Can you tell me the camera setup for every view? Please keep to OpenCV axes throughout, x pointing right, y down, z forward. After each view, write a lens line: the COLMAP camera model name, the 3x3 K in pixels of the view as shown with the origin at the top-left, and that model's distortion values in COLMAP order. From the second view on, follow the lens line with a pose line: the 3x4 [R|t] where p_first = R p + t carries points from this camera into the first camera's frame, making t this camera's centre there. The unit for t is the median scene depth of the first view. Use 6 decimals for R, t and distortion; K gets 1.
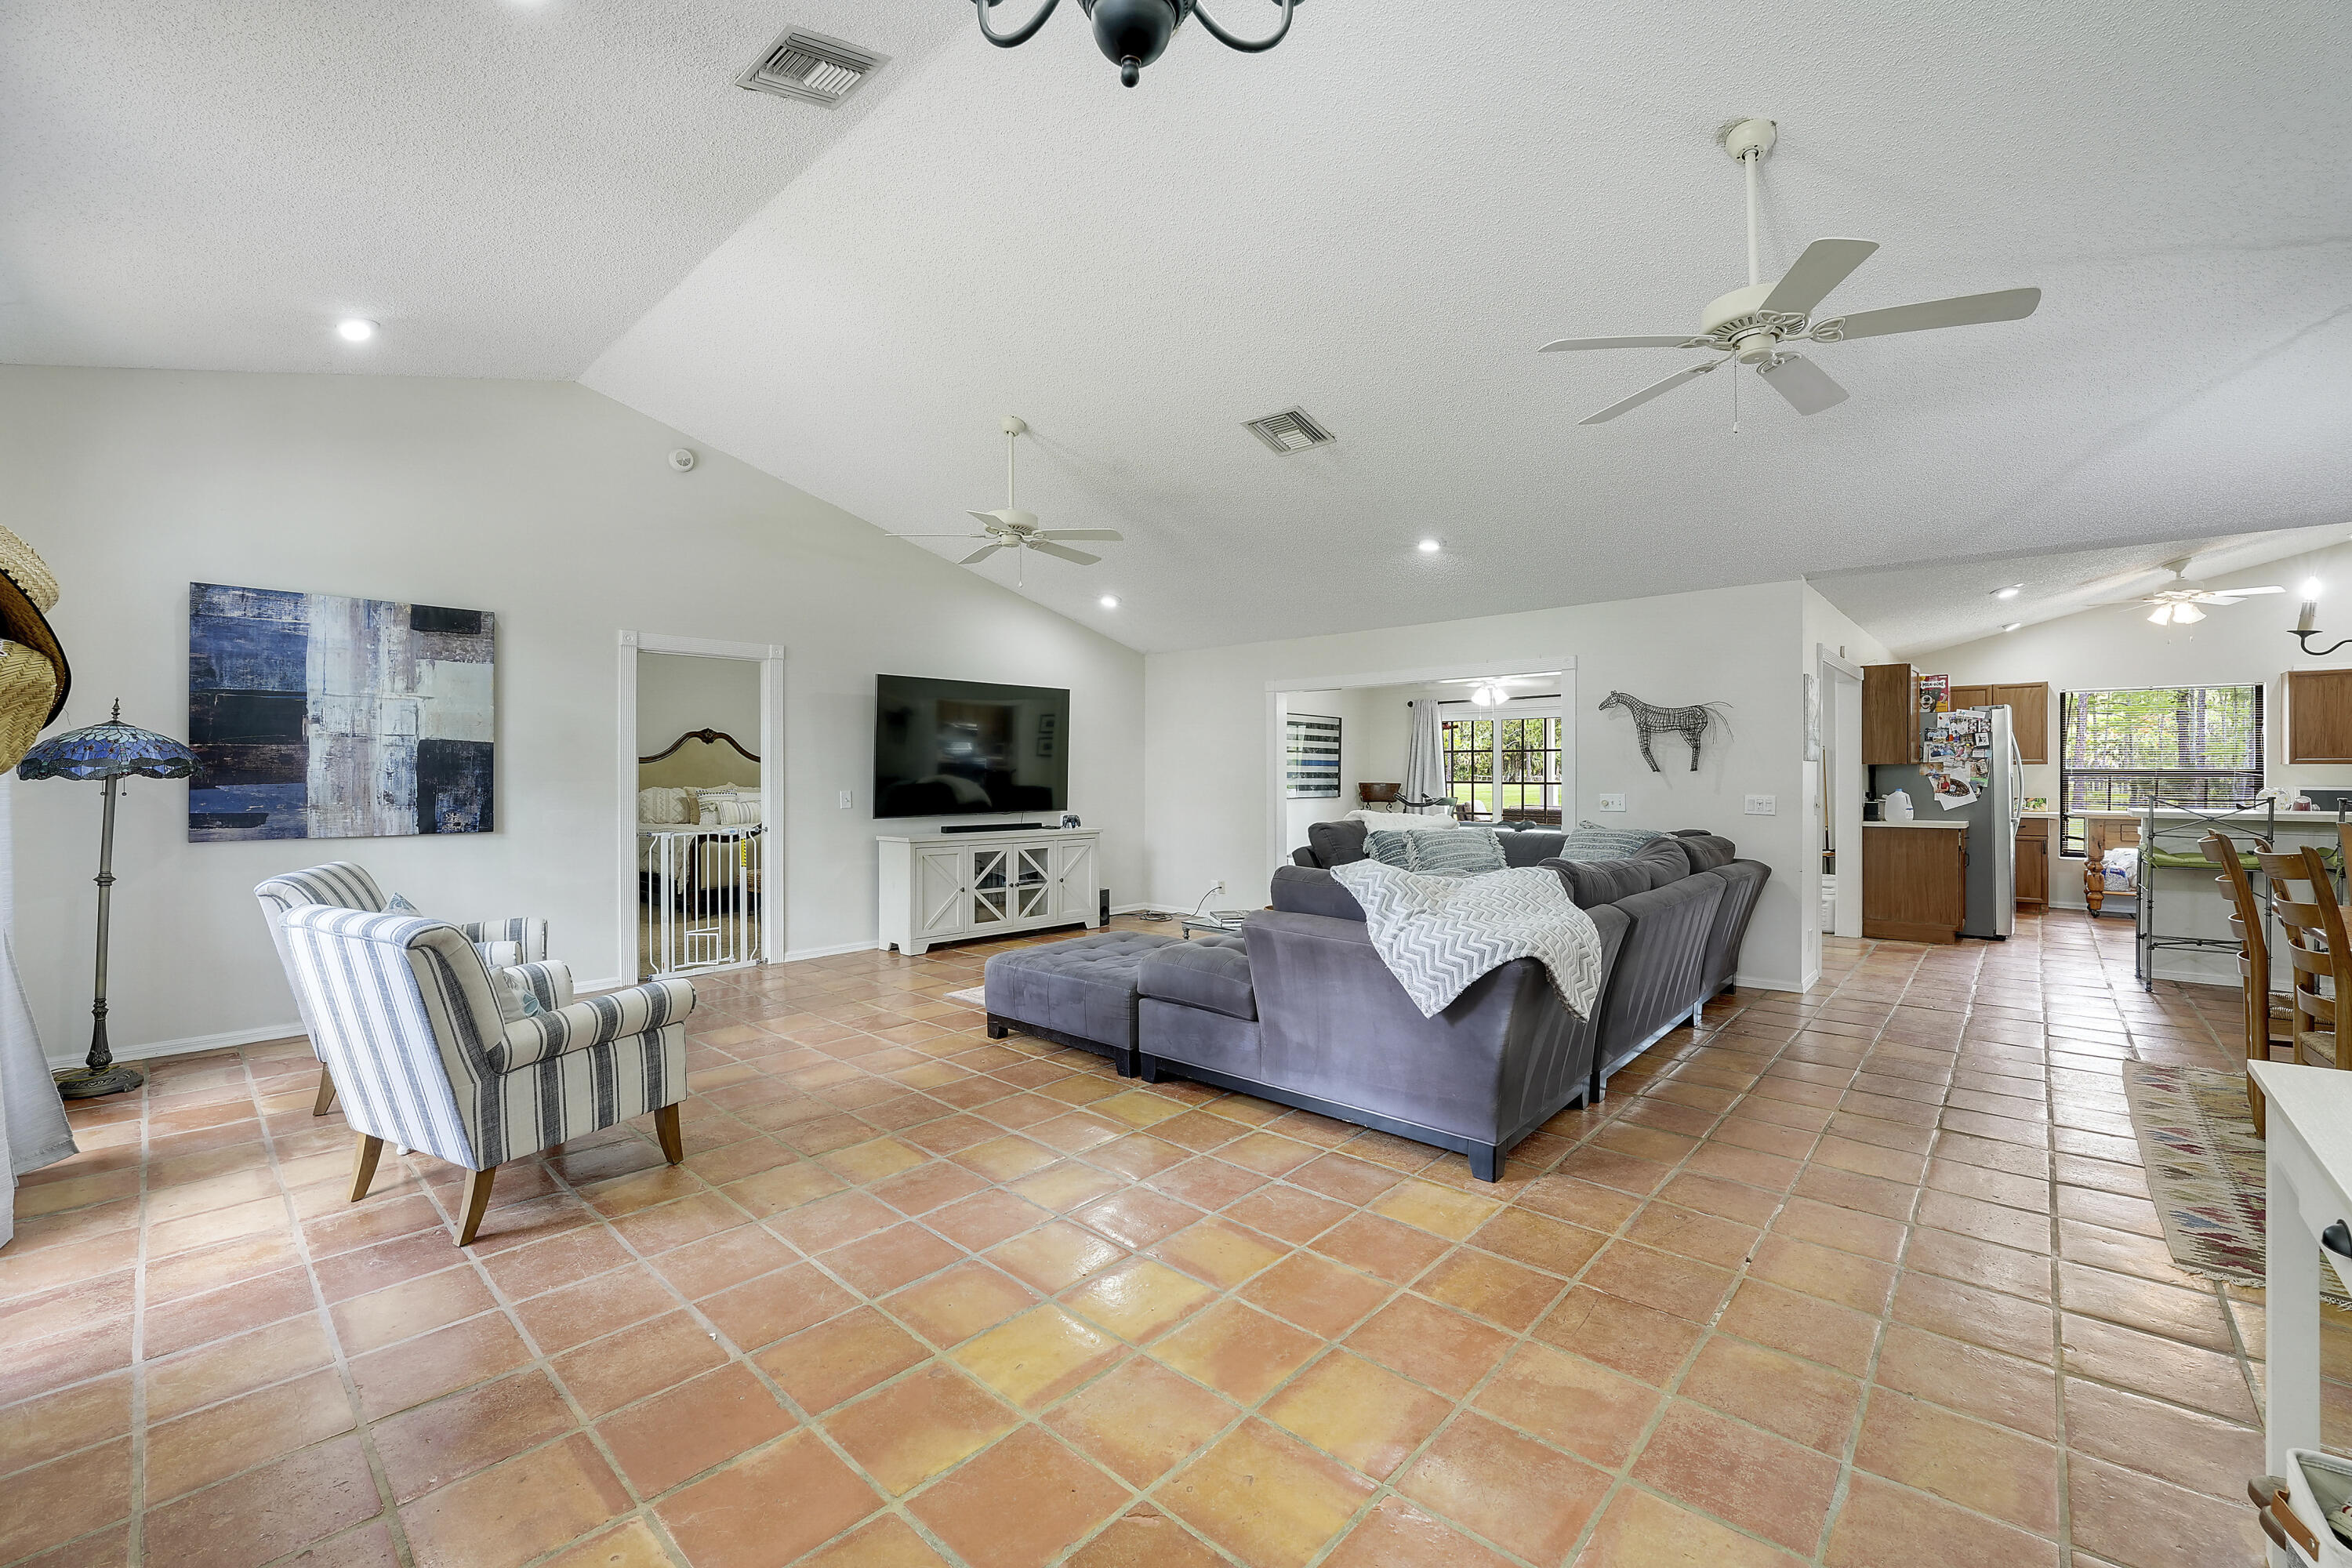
lens RADIAL K [[948.1, 0, 1199.5], [0, 948.1, 761.2], [0, 0, 1]] dist [-0.021490, -0.000047]
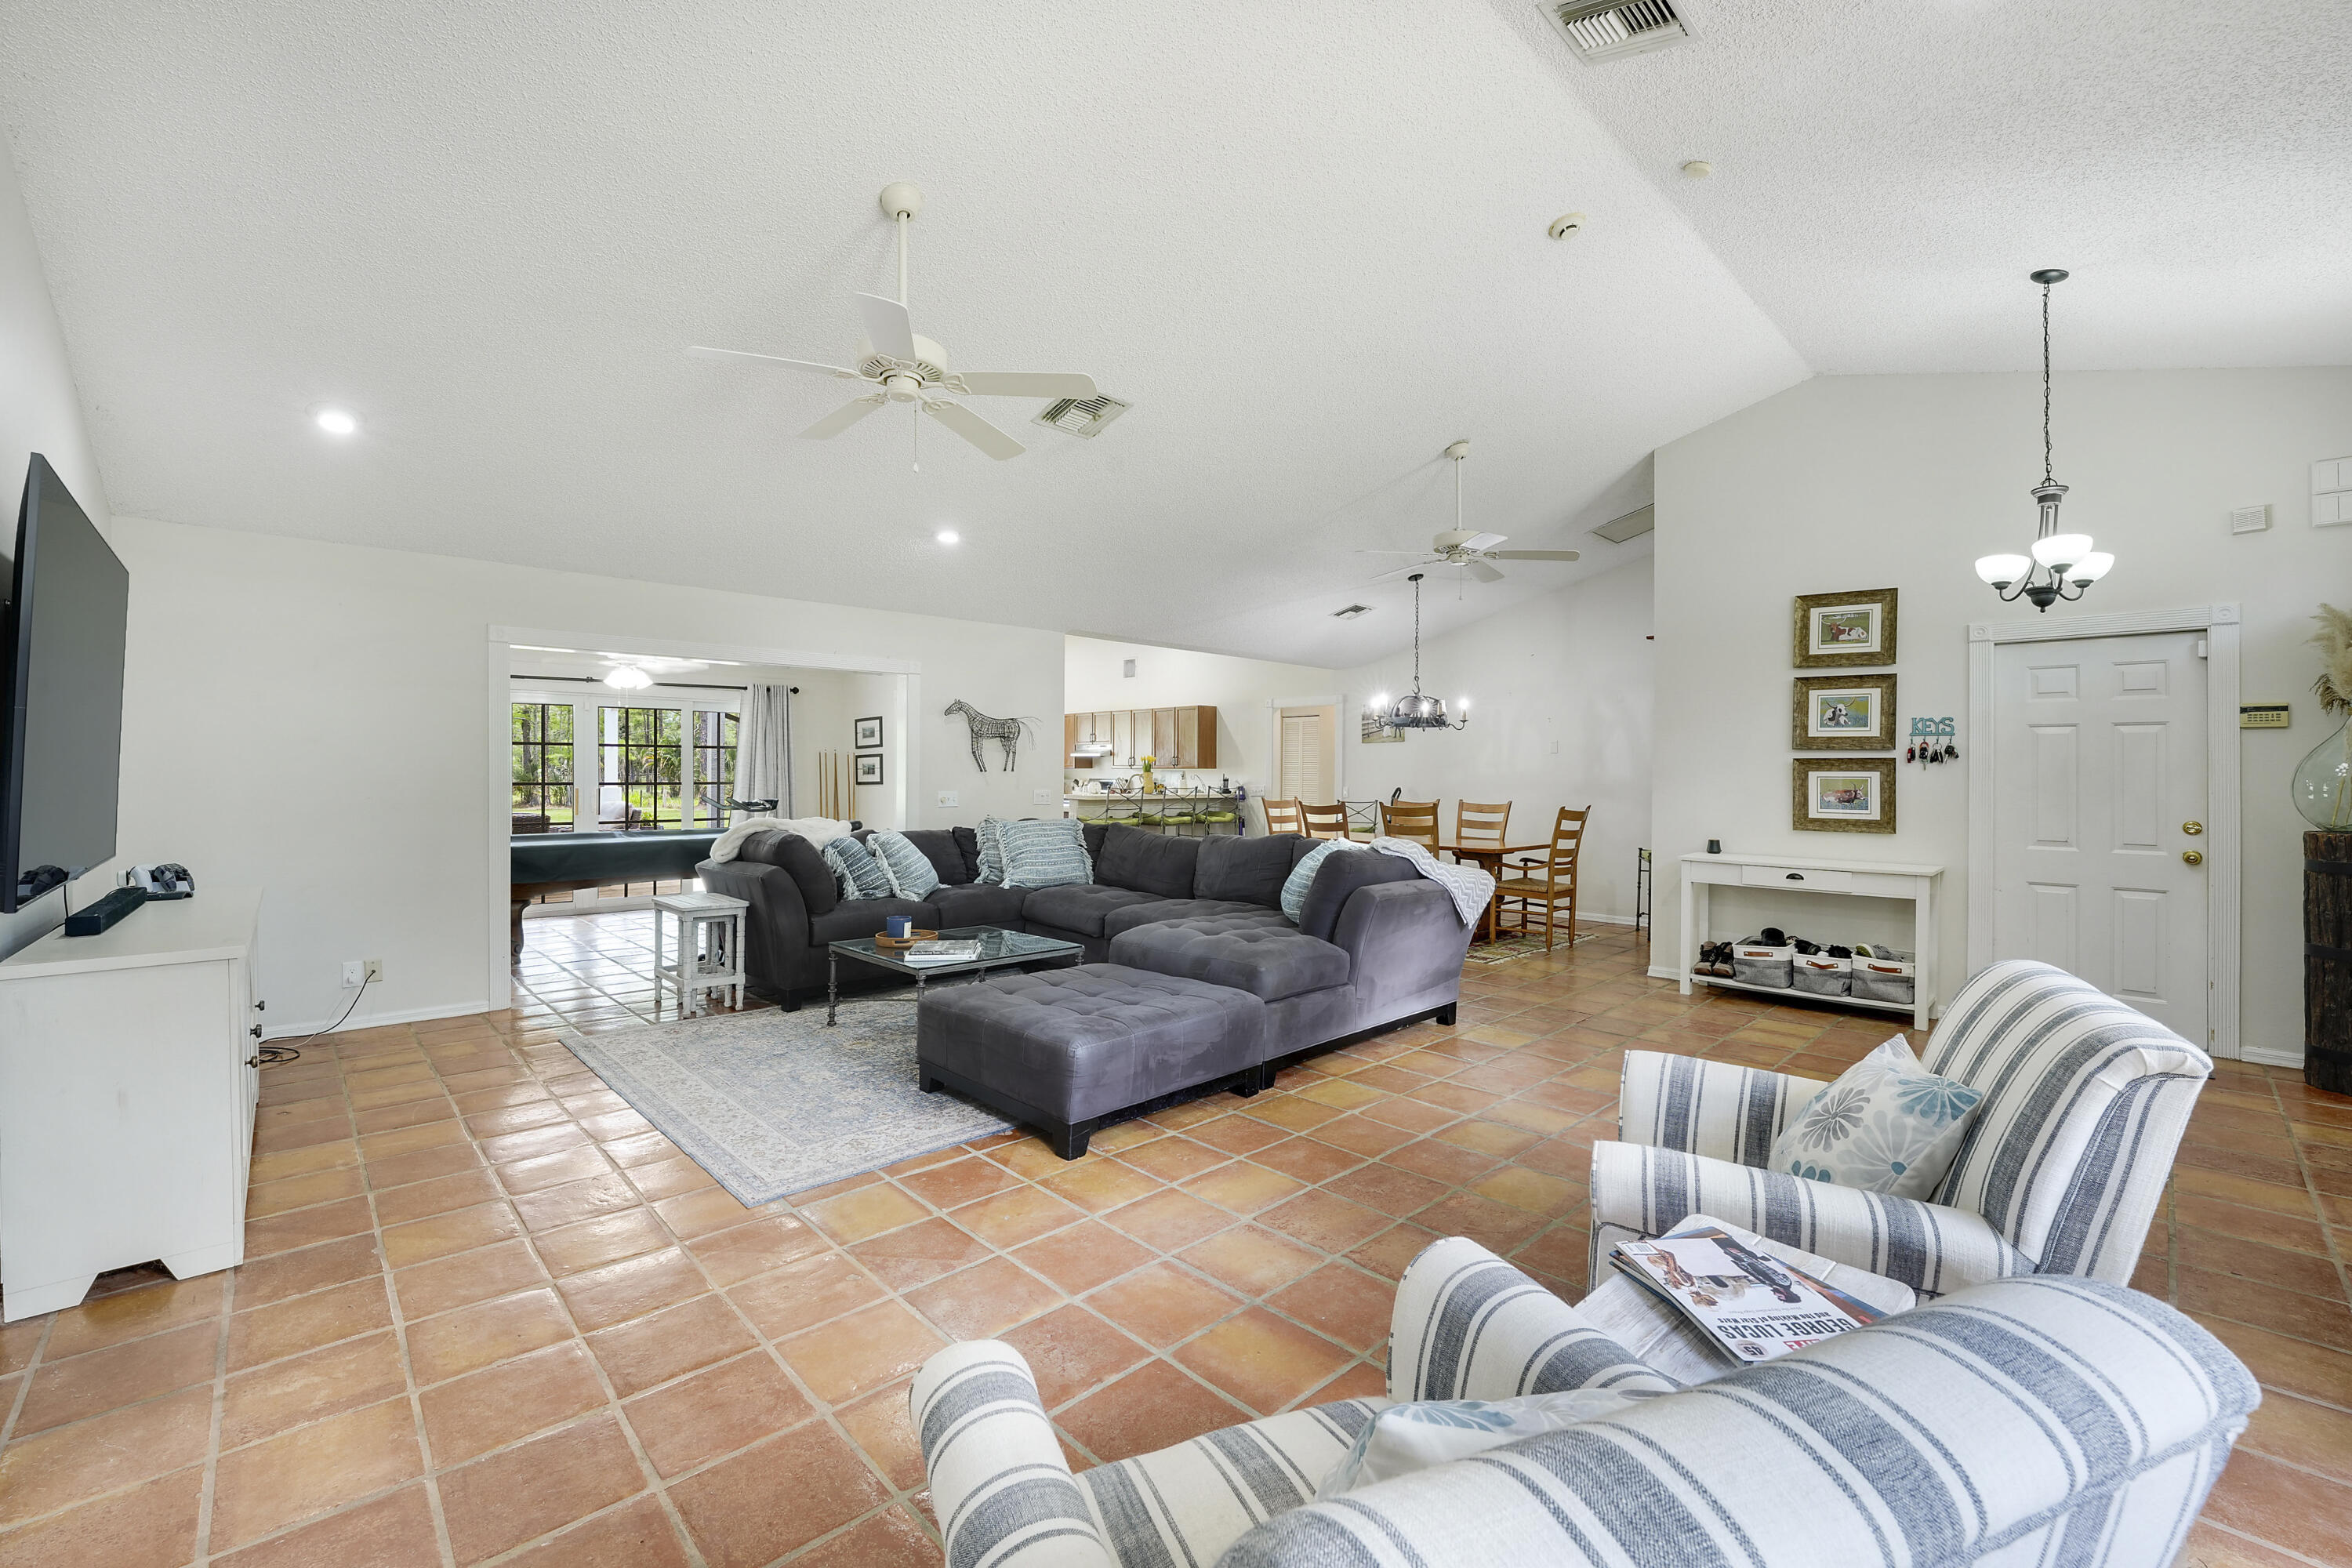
lens RADIAL K [[957.5, 0, 1153.7], [0, 957.5, 746.2], [0, 0, 1]] dist [-0.002901, -0.000158]
pose [[0.105706, 0.029945, 0.993946, -0.673104], [-0.018979, 0.999425, -0.028092, 0.009230], [-0.994216, -0.015895, 0.106214, 0.643414]]
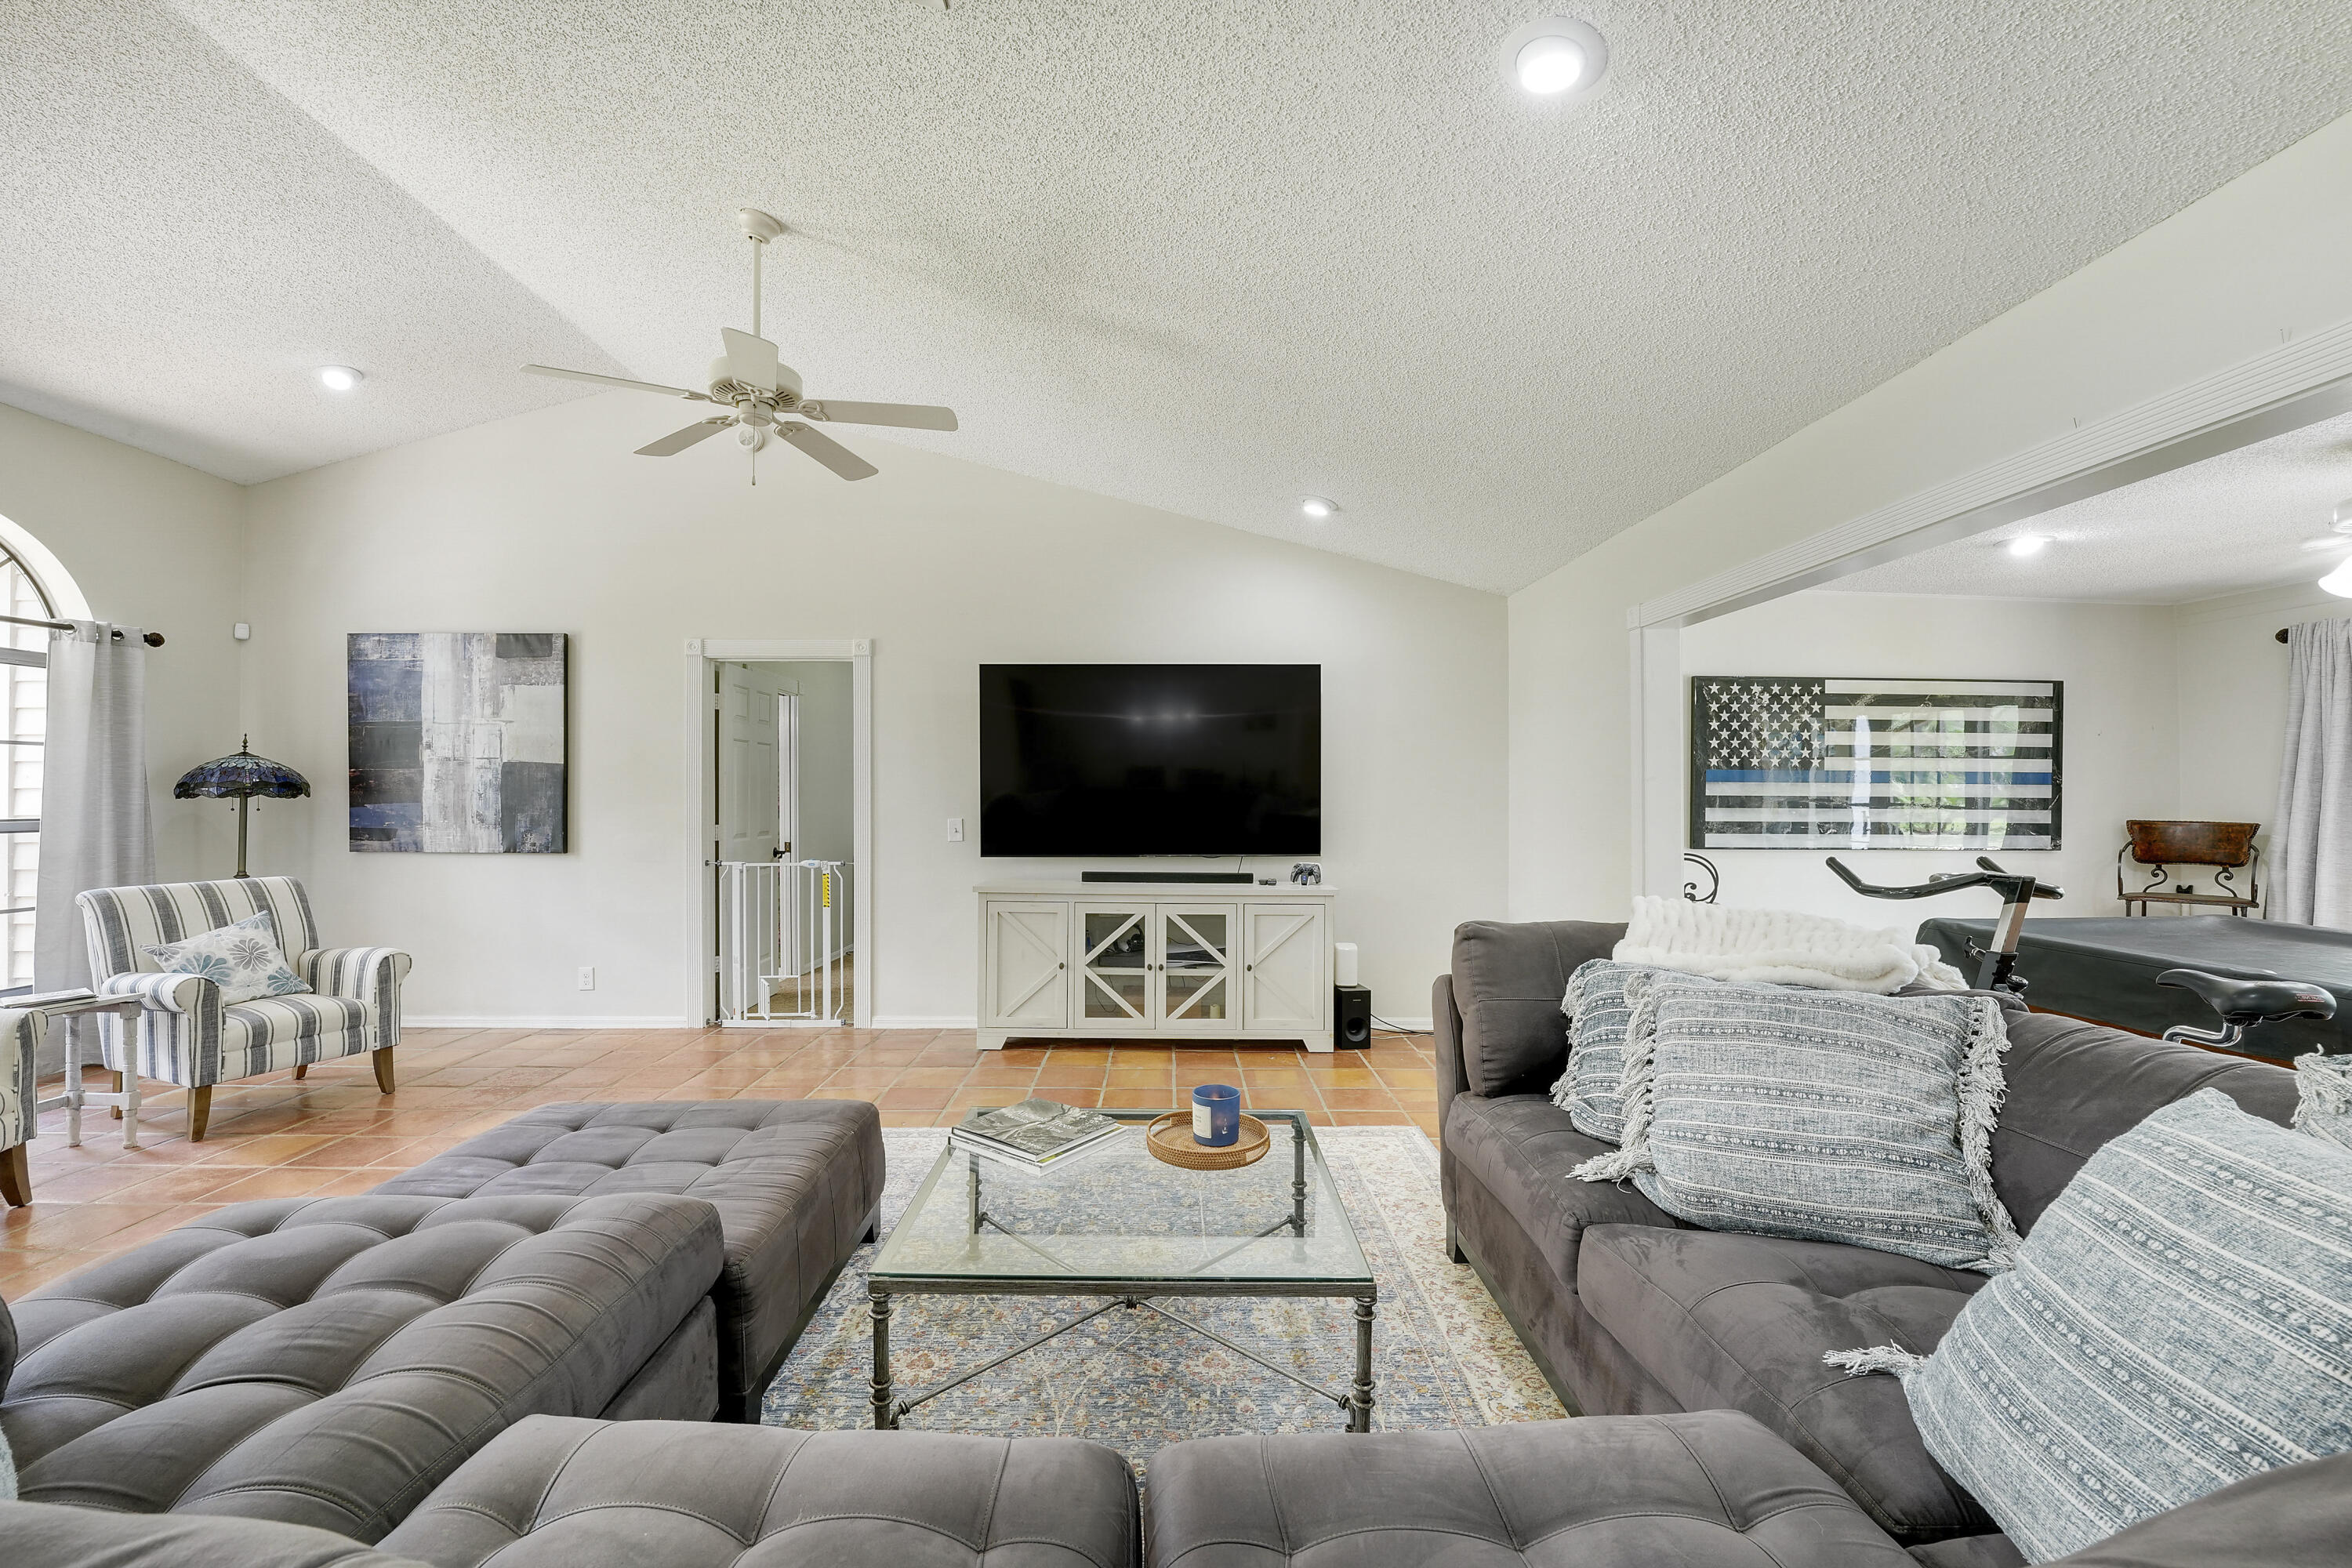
lens RADIAL K [[990.8, 0, 1176.0], [0, 990.8, 784.0], [0, 0, 1]] dist [-0.022012, 0.000297]
pose [[0.672171, -0.002790, -0.740390, 0.377207], [0.006040, 0.999980, 0.001716, 0.003133], [0.740371, -0.005626, 0.672175, 0.644667]]
